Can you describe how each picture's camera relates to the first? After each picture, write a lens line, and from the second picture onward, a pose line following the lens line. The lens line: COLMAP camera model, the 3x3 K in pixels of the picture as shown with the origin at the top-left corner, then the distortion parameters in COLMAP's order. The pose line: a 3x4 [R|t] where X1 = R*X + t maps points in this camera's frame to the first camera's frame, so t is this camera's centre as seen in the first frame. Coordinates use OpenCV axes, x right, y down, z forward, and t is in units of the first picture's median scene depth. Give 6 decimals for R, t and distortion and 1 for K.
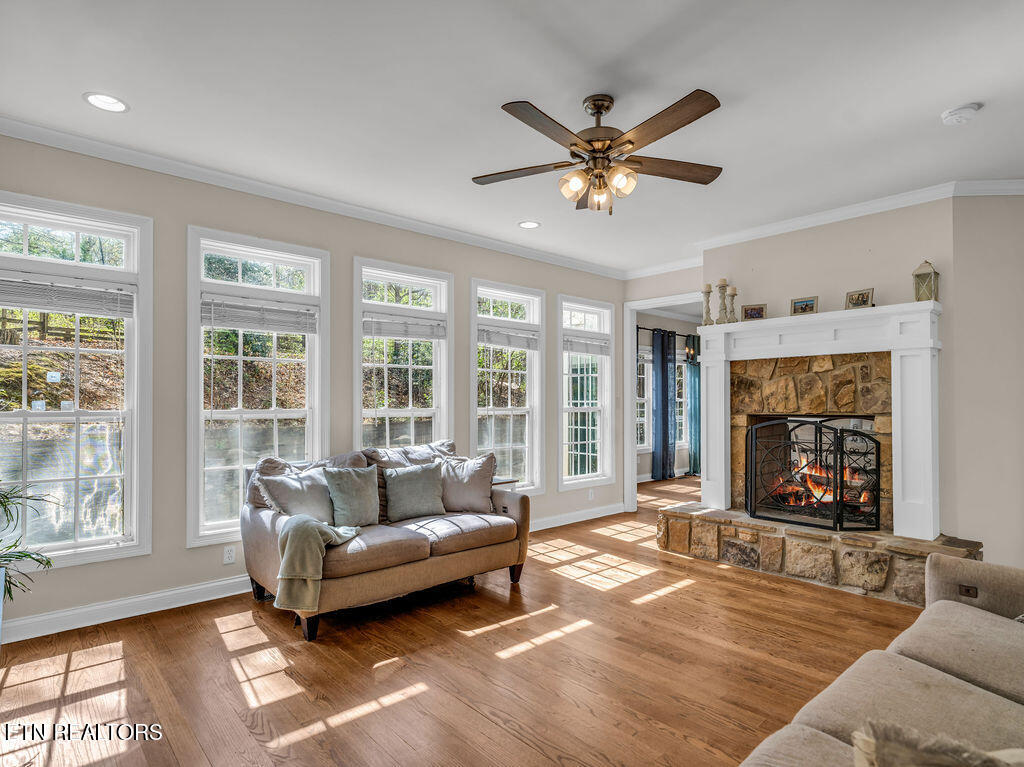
lens RADIAL K [[553.1, 0, 526.8], [0, 553.1, 385.6], [0, 0, 1]] dist [-0.002503, -0.000916]
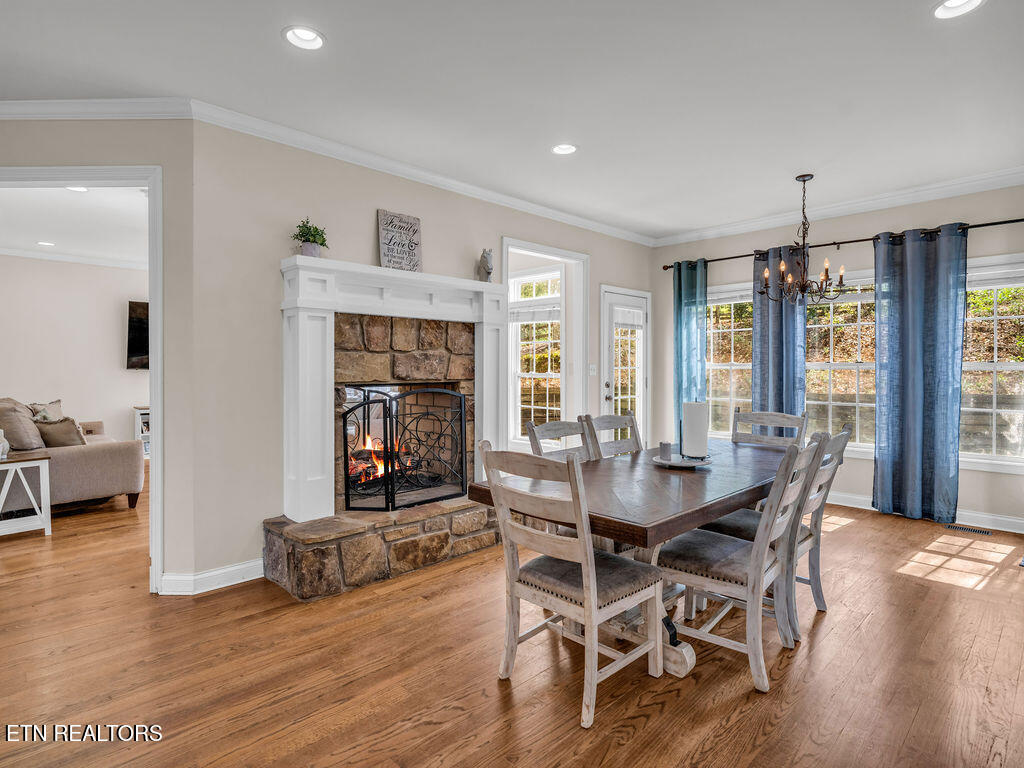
lens RADIAL K [[553.1, 0, 526.8], [0, 553.1, 386.1], [0, 0, 1]] dist [-0.002503, -0.000916]
pose [[0.050472, 0.036358, -0.998063, 1.719834], [0.030062, 0.998829, 0.037906, 0.032219], [0.998273, -0.031917, 0.049320, 1.389600]]
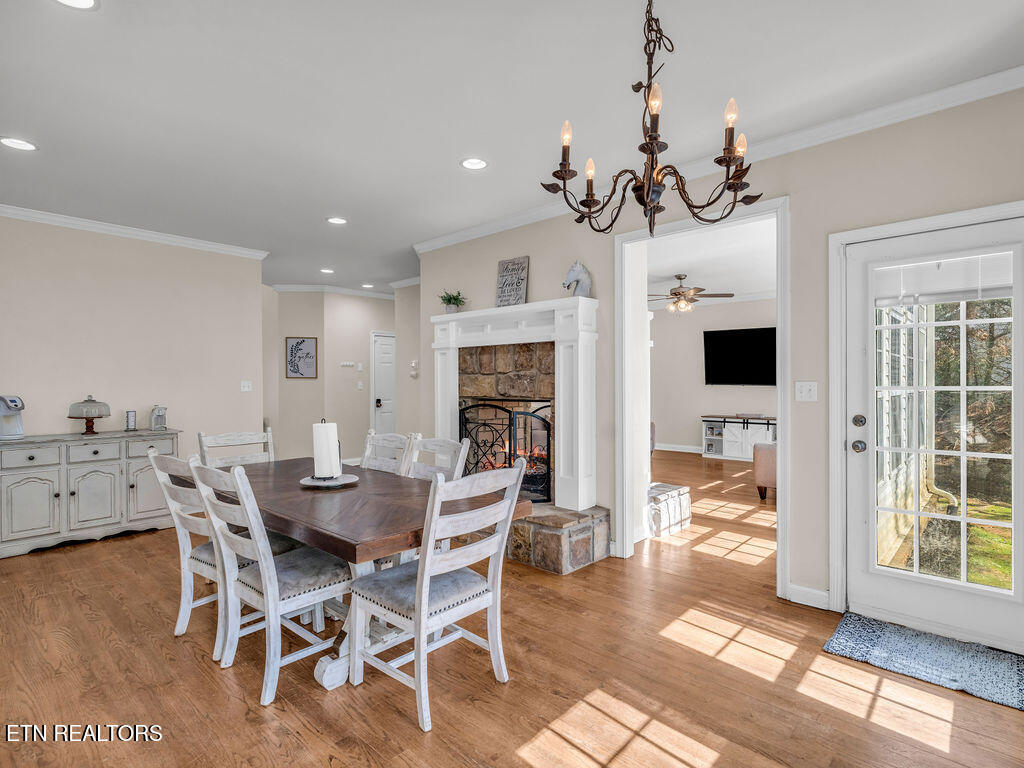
lens RADIAL K [[562.2, 0, 512.0], [0, 562.2, 384.0], [0, 0, 1]] dist [-0.000618, -0.000158]
pose [[-0.998213, 0.010119, -0.058893, 0.685370], [0.011507, 0.999663, -0.023284, 0.056251], [0.058637, -0.023920, -0.997993, 2.535853]]
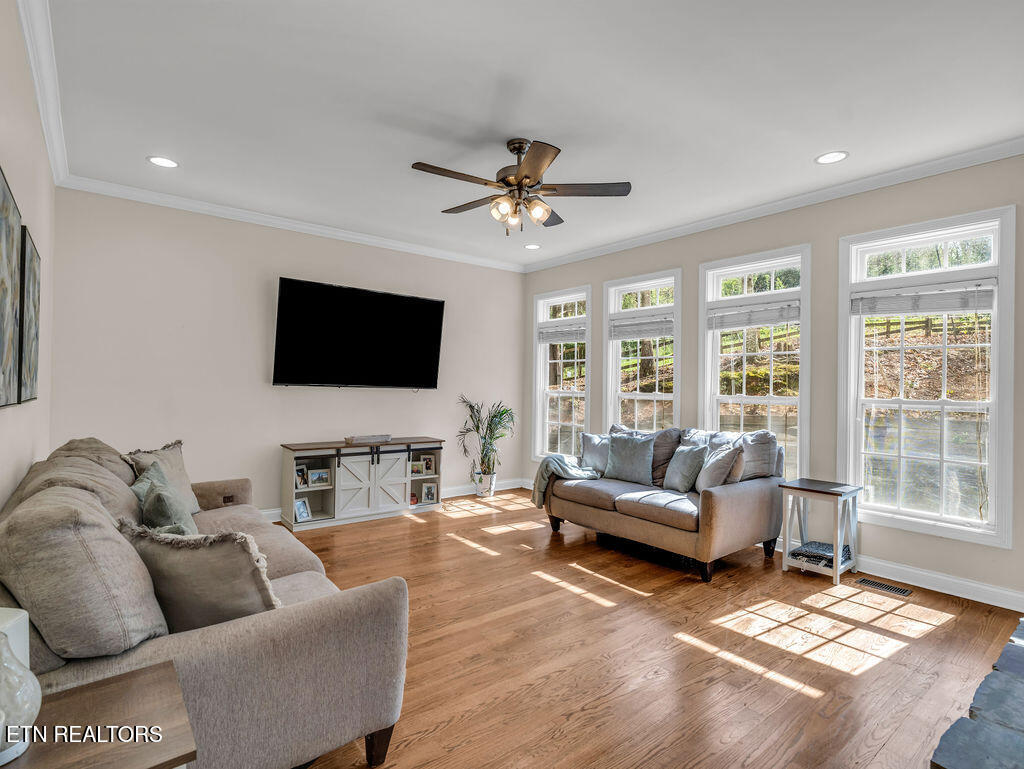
lens RADIAL K [[532.9, 0, 509.7], [0, 532.9, 377.8], [0, 0, 1]] dist [-0.013375, -0.000536]
pose [[-0.065058, -0.013594, -0.997789, 0.842532], [0.014396, 0.999790, -0.014560, 0.017012], [0.997778, -0.015311, -0.064849, 0.678186]]
